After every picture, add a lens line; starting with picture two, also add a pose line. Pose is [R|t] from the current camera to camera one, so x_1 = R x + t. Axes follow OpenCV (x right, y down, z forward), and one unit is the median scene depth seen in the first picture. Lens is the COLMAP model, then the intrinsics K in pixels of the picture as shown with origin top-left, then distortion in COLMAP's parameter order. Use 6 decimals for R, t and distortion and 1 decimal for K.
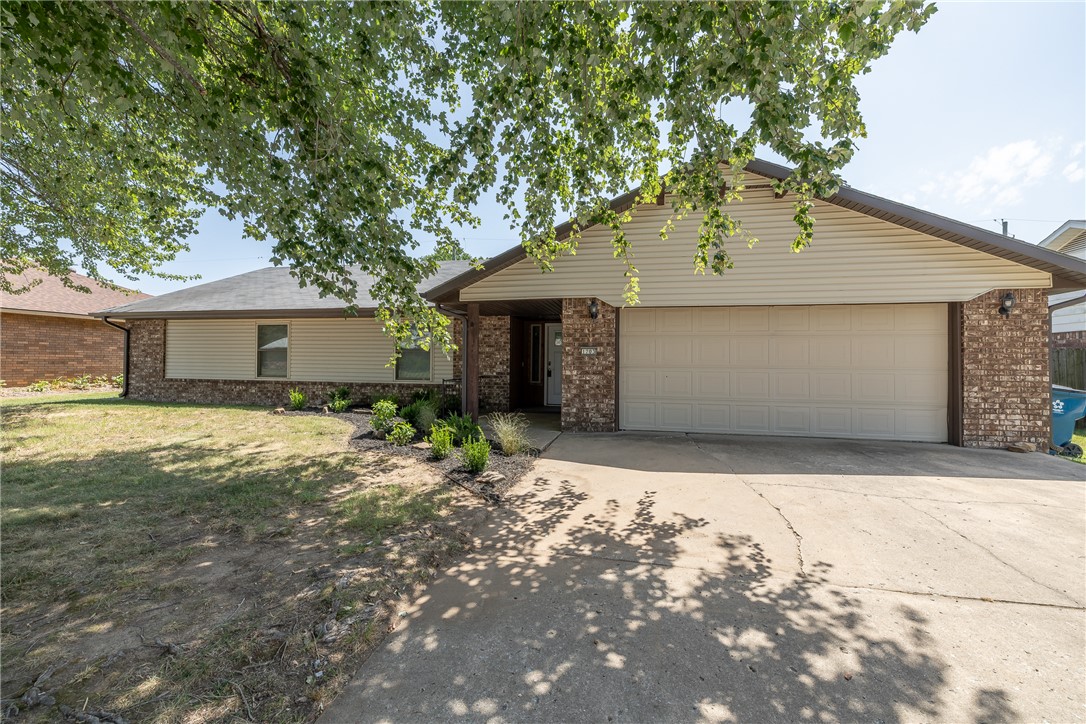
lens RADIAL K [[455.0, 0, 543.1], [0, 455.0, 358.1], [0, 0, 1]] dist [0.002277, 0.000403]
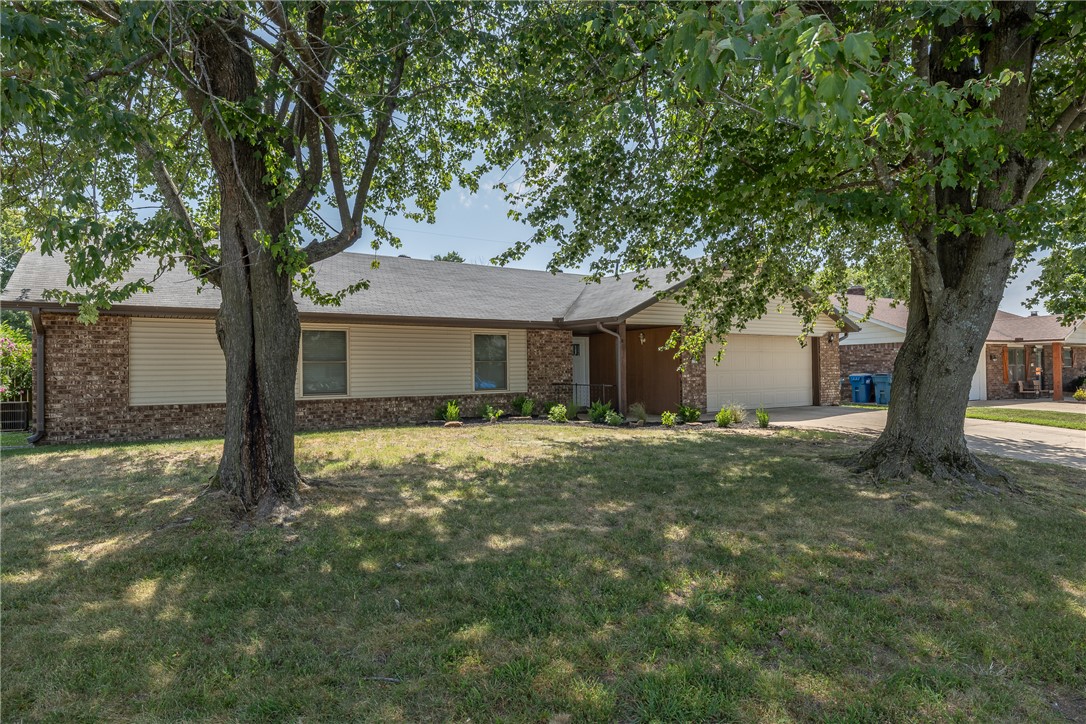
lens RADIAL K [[598.3, 0, 543.1], [0, 598.3, 363.0], [0, 0, 1]] dist [0.003908, 0.000409]
pose [[0.710447, -0.009977, 0.703680, -1.611553], [0.012320, 0.999923, 0.001738, -0.019106], [-0.703643, 0.007434, 0.710515, -0.047991]]
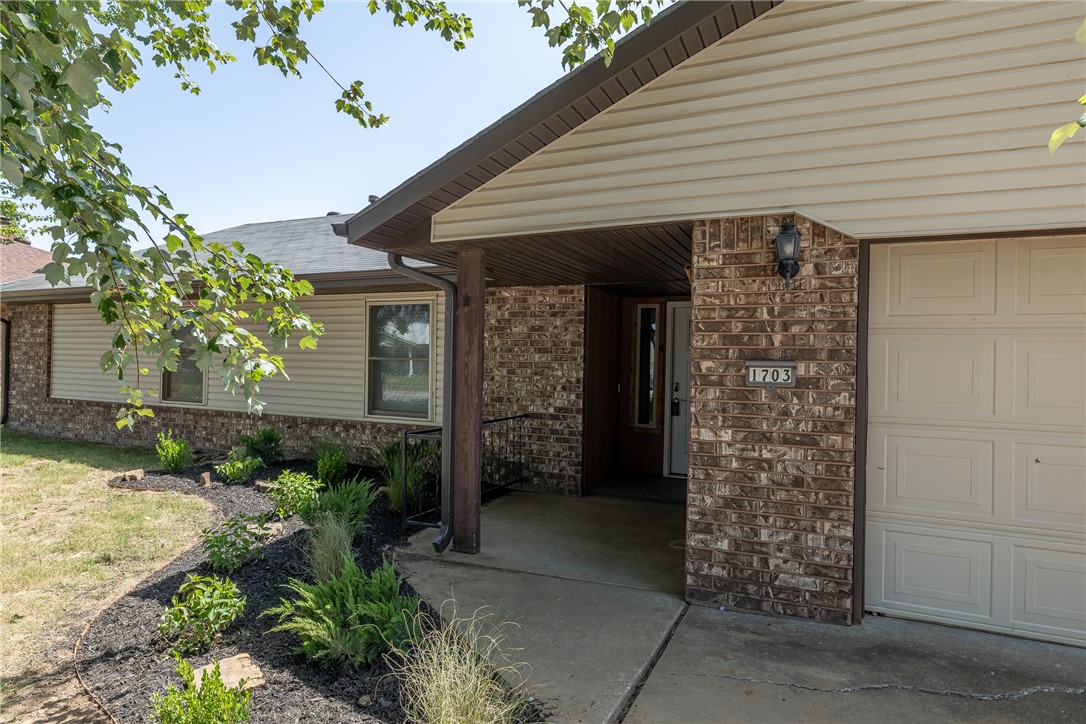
lens RADIAL K [[626.2, 0, 546.6], [0, 626.2, 362.2], [0, 0, 1]] dist [-0.008285, 0.000516]
pose [[0.974988, 0.010062, -0.222031, 0.040853], [-0.008936, 0.999942, 0.006078, -0.025003], [0.222079, -0.003942, 0.975021, 0.504076]]
